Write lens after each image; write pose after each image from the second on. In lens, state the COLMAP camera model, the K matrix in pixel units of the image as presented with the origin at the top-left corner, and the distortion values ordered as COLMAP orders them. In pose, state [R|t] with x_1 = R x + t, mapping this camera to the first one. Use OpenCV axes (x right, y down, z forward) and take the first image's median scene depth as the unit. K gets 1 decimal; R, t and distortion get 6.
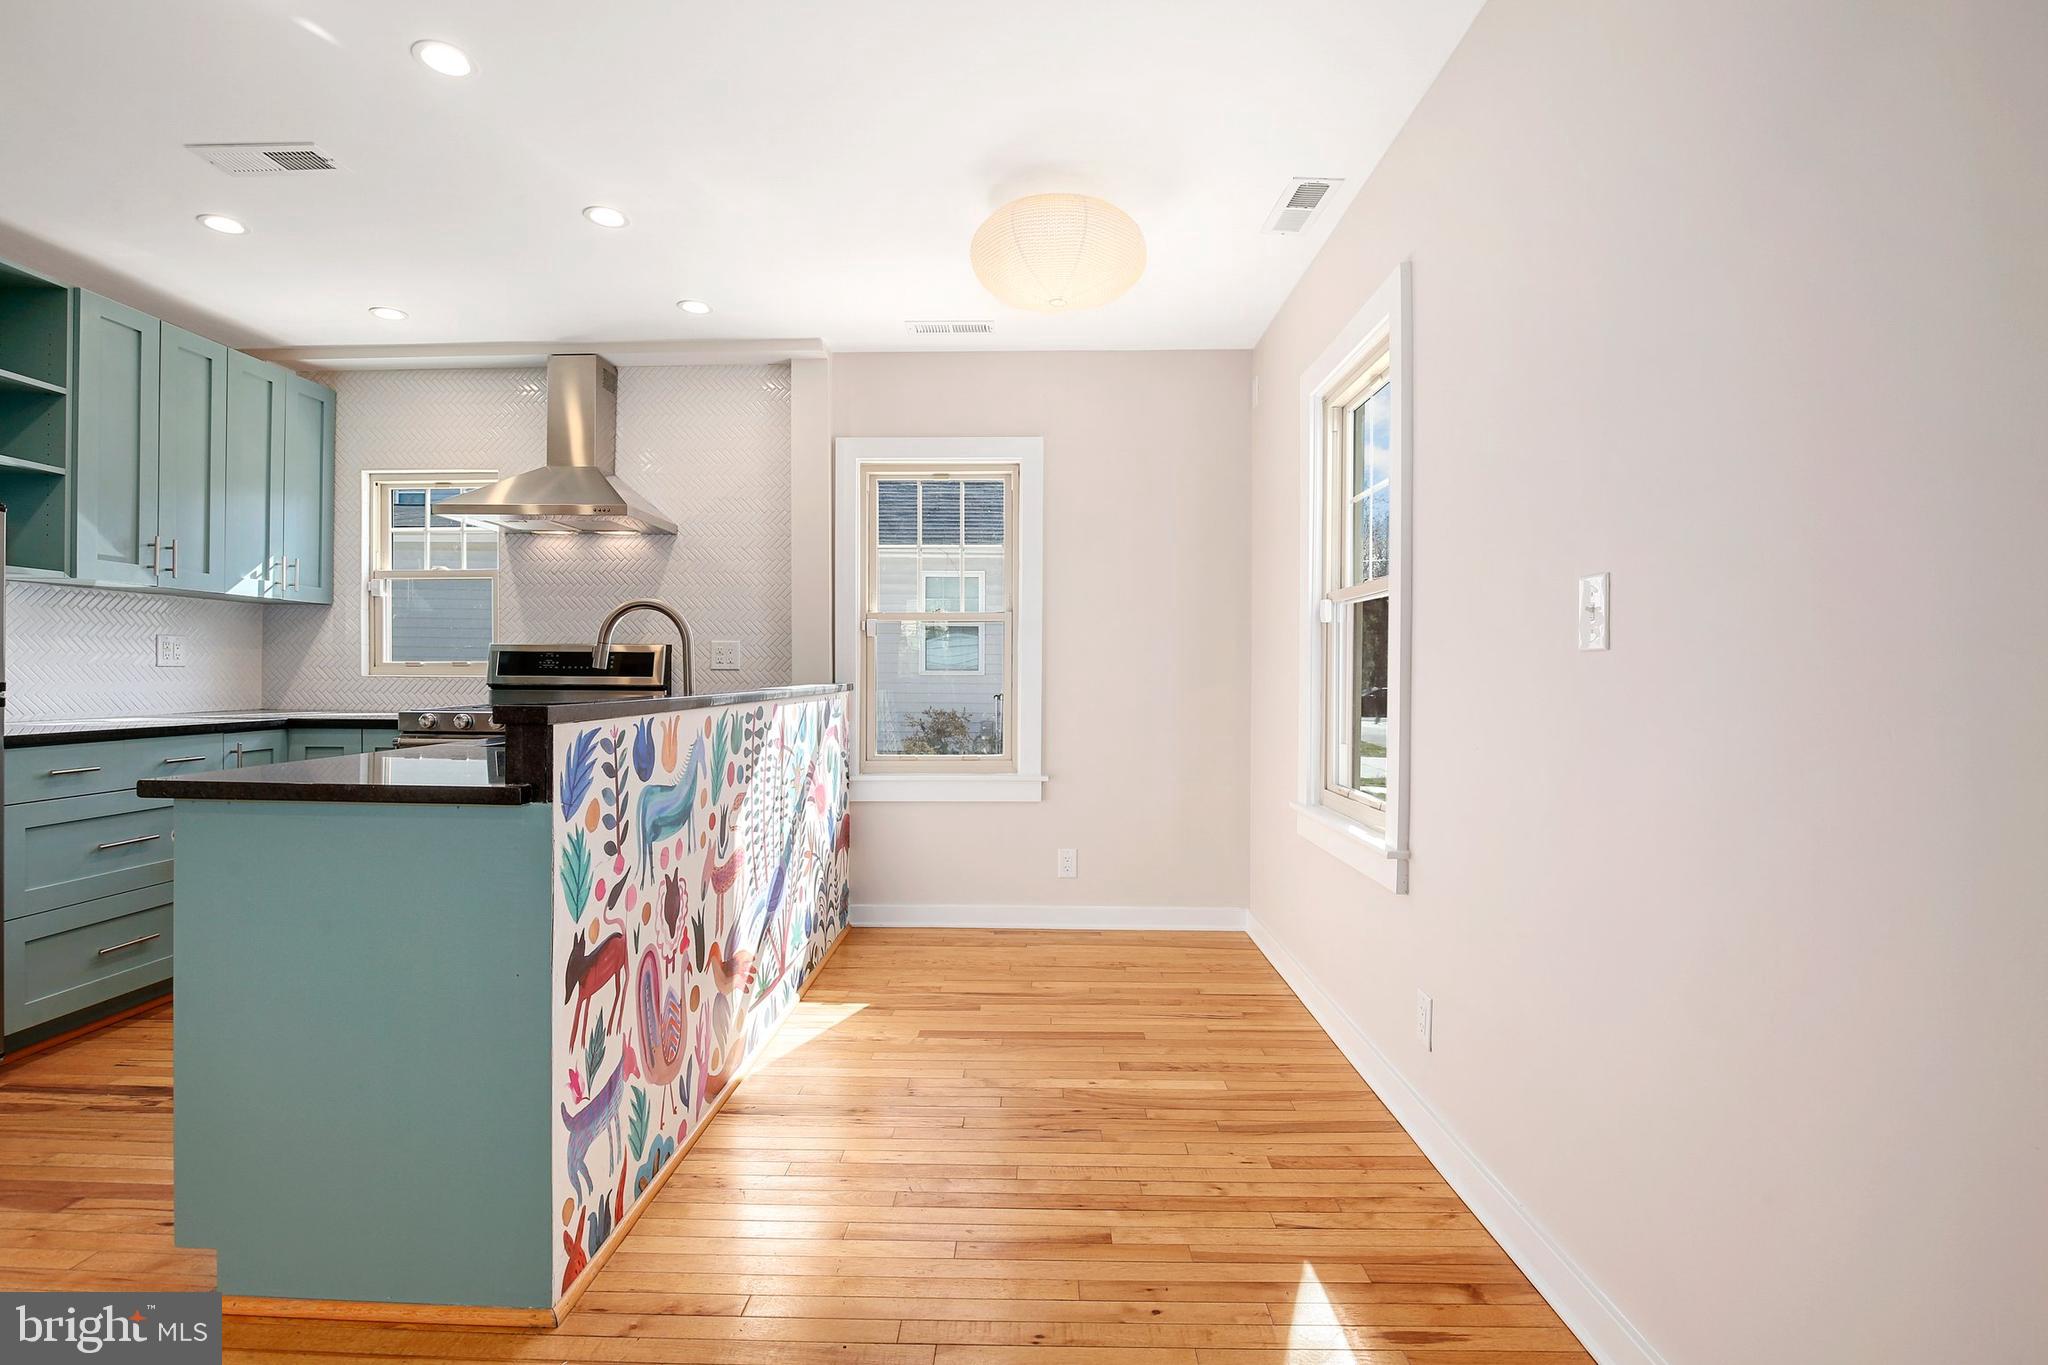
lens RADIAL K [[957.5, 0, 1032.0], [0, 957.5, 675.3], [0, 0, 1]] dist [-0.024198, 0.003707]
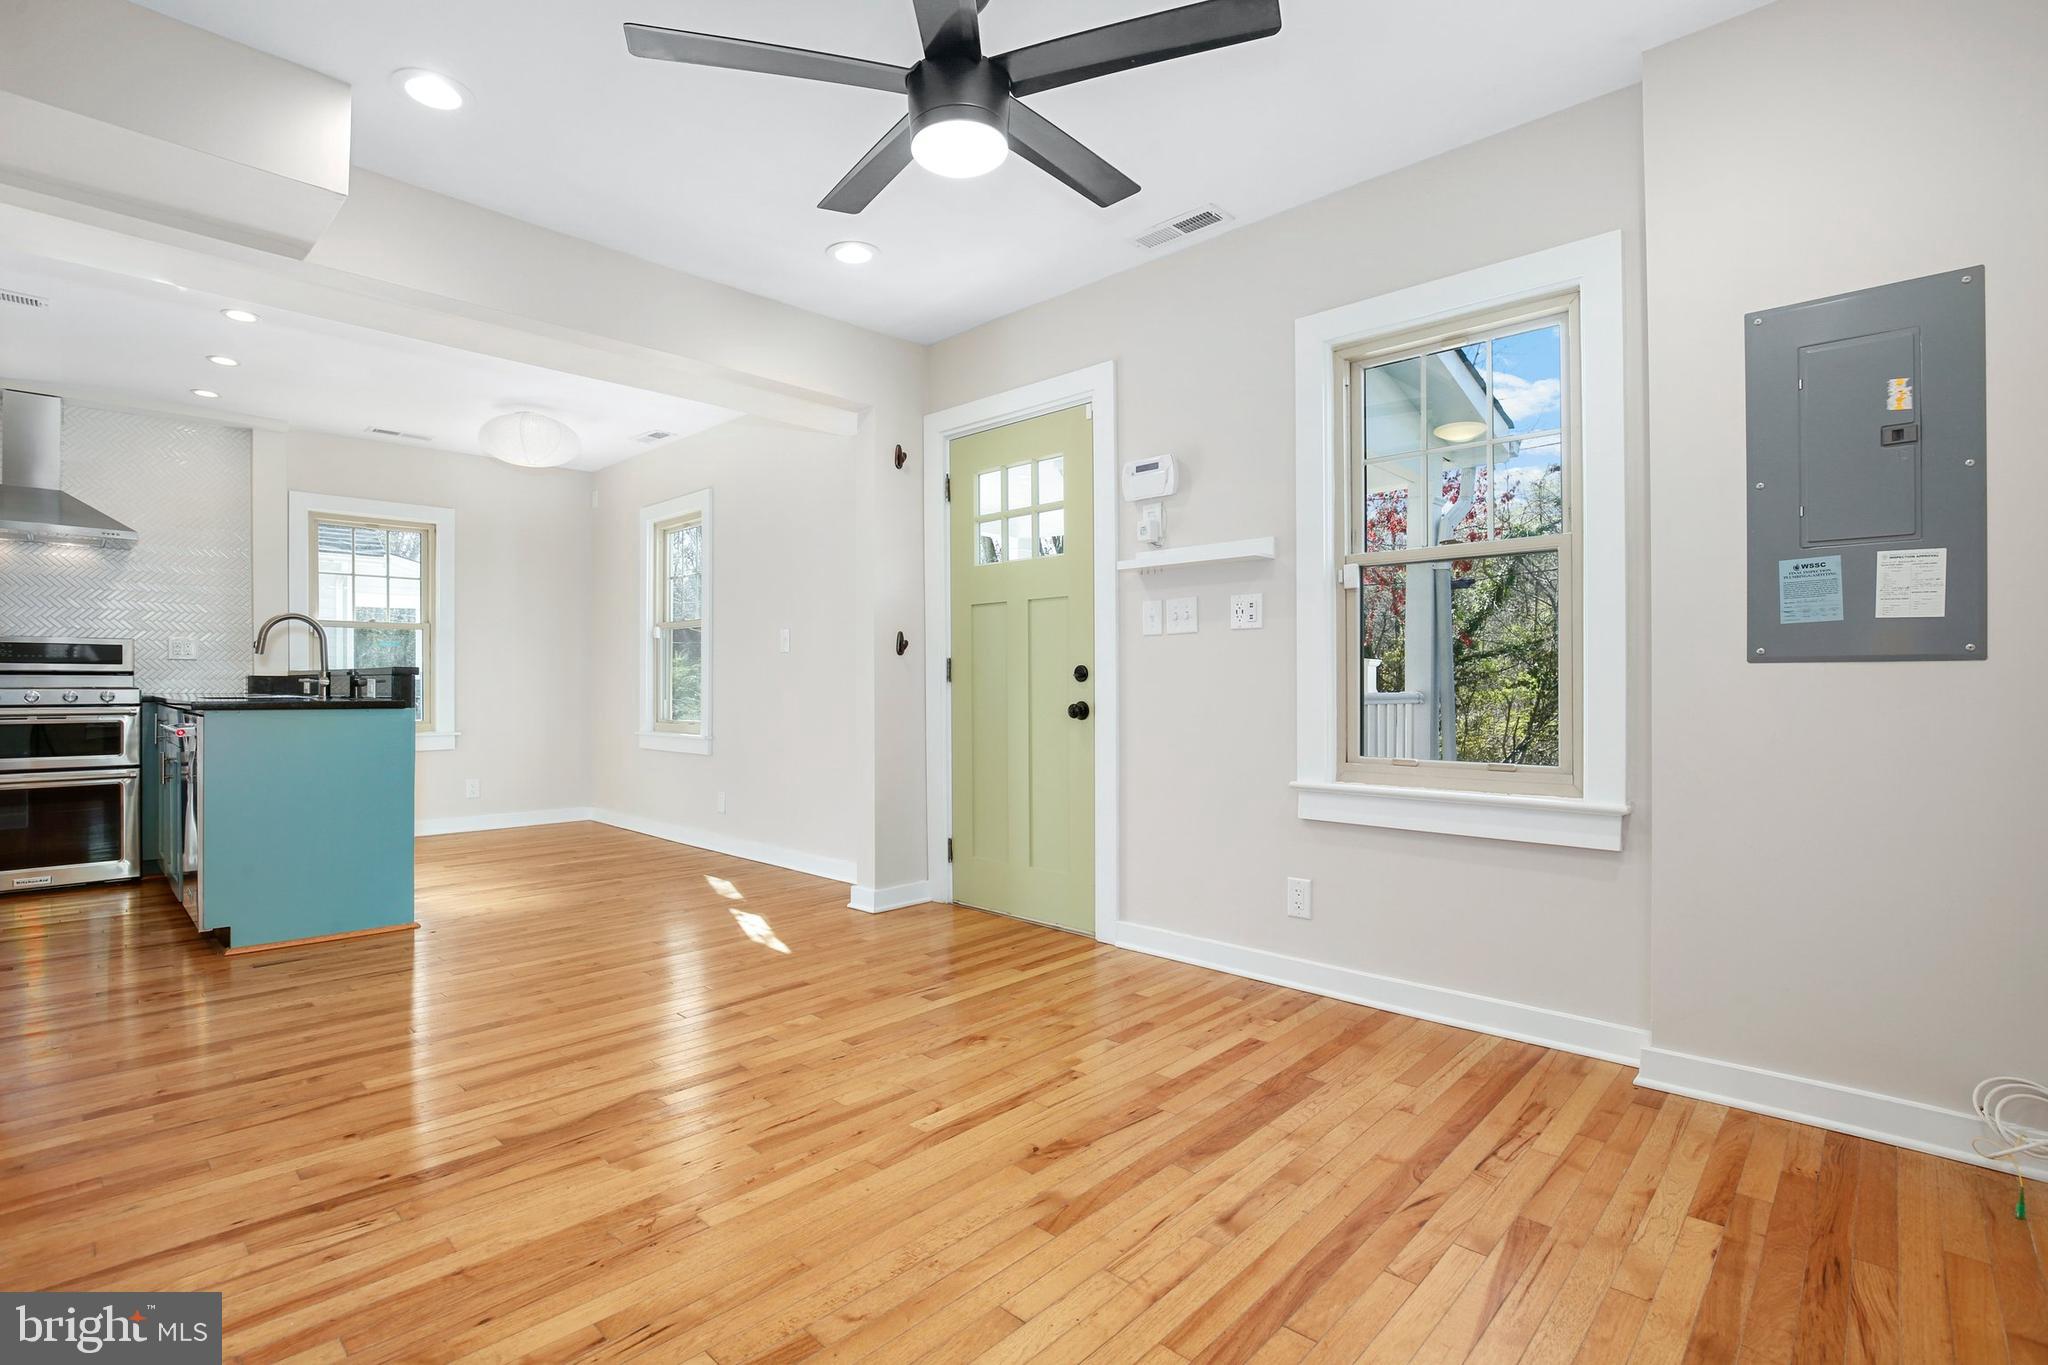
lens RADIAL K [[957.5, 0, 1014.3], [0, 957.5, 684.1], [0, 0, 1]] dist [-0.024198, 0.003707]
pose [[0.683068, -0.002342, 0.730351, -0.594287], [0.002797, 0.999996, 0.000591, 0.035810], [-0.730350, 0.001639, 0.683072, -0.831239]]
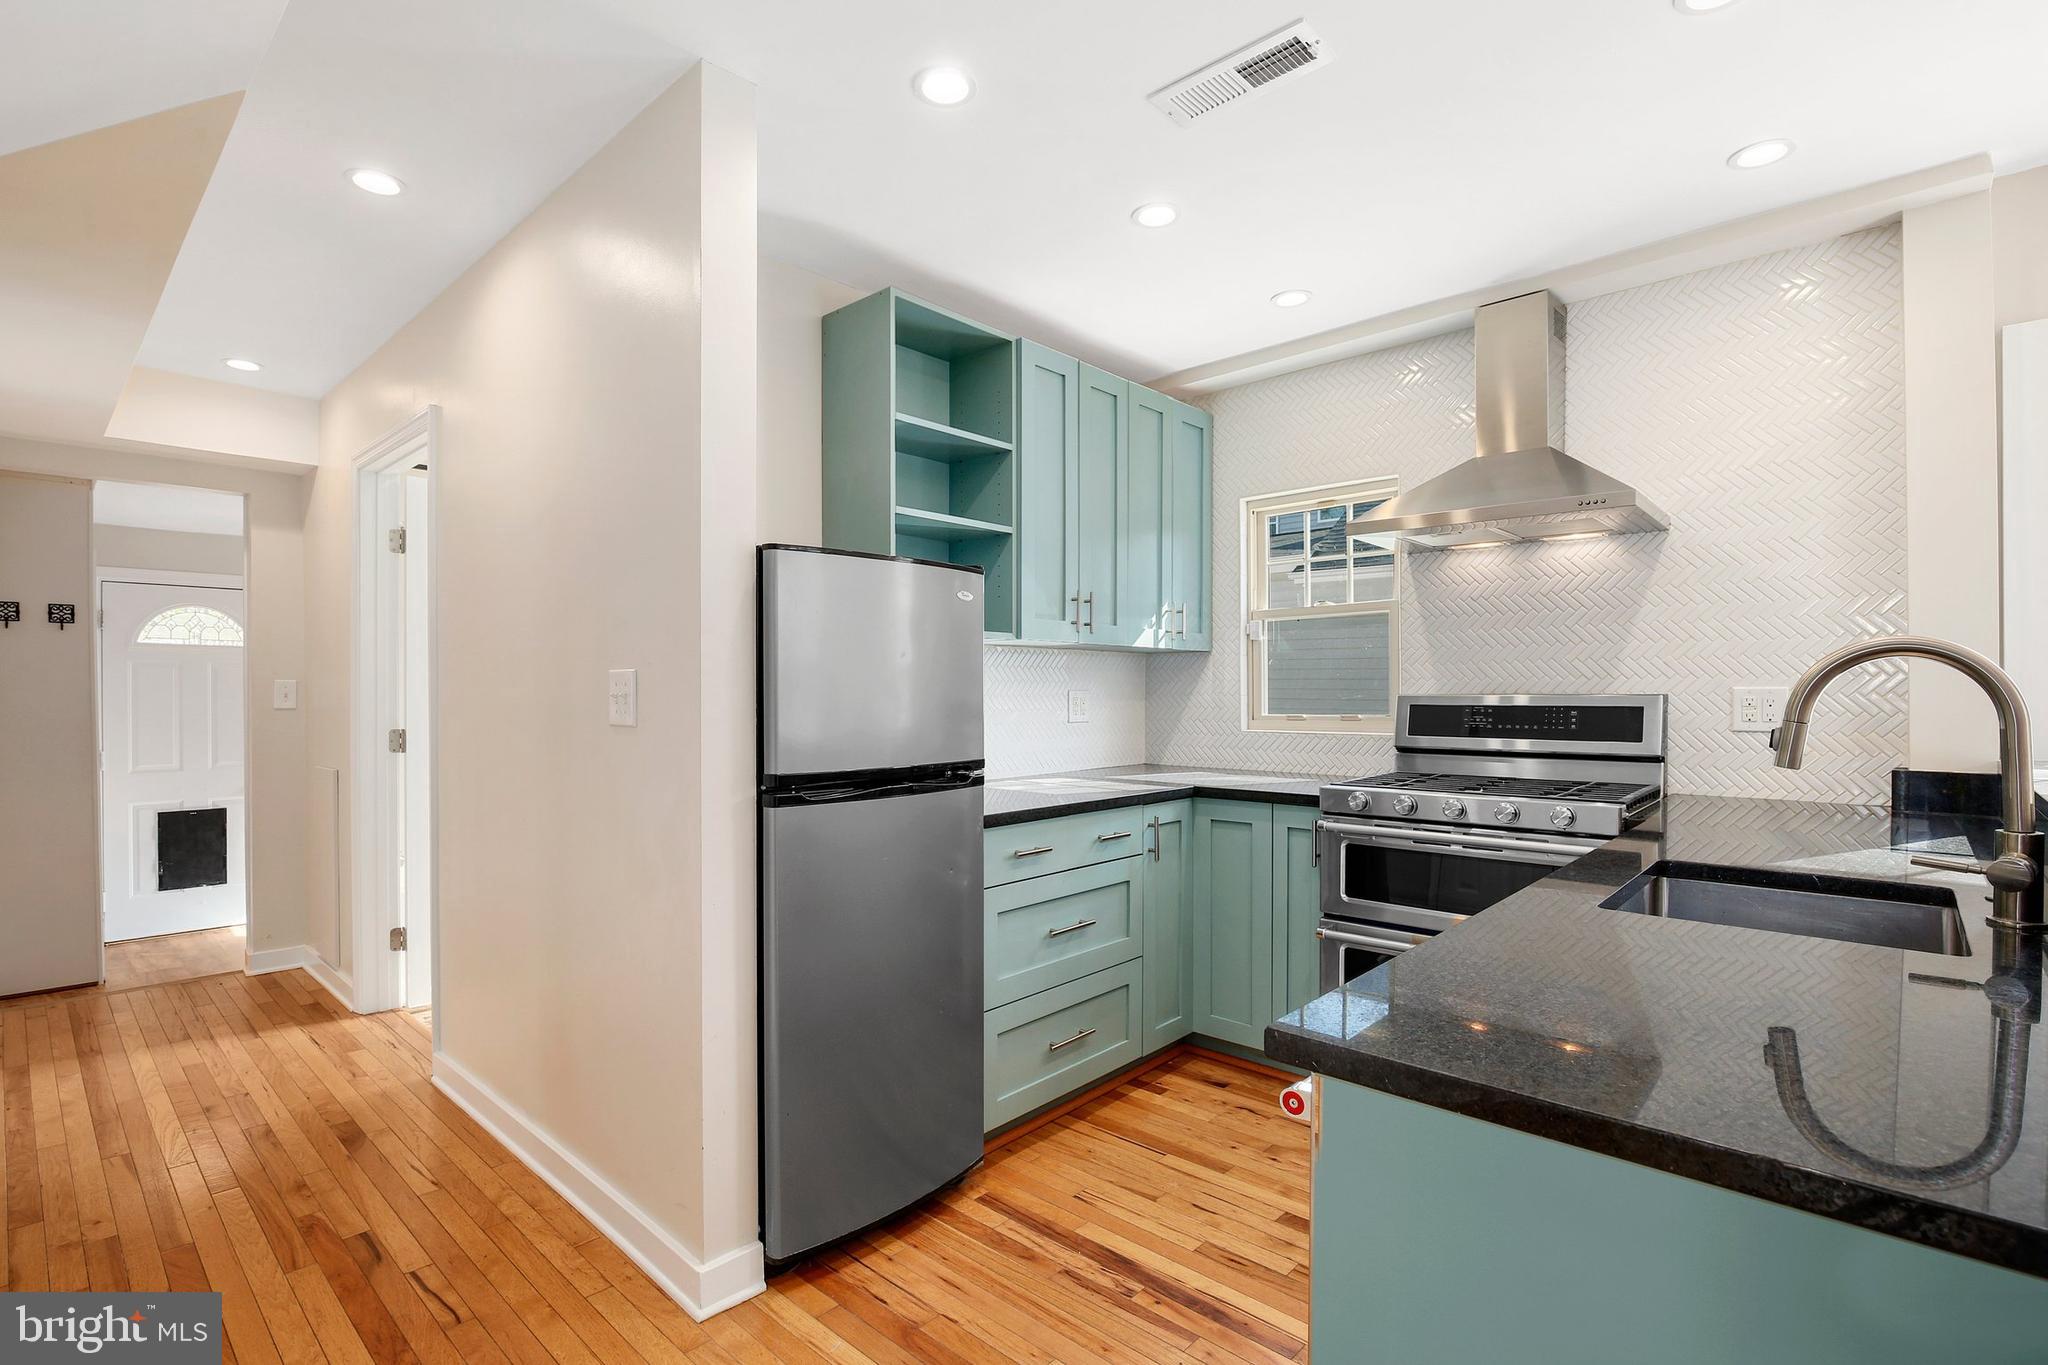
lens RADIAL K [[957.5, 0, 1002.3], [0, 957.5, 696.5], [0, 0, 1]] dist [-0.024198, 0.003707]
pose [[0.736380, -0.004114, -0.676555, -0.331355], [0.004533, 0.999989, -0.001147, -0.038885], [0.676552, -0.002222, 0.736391, 0.233847]]
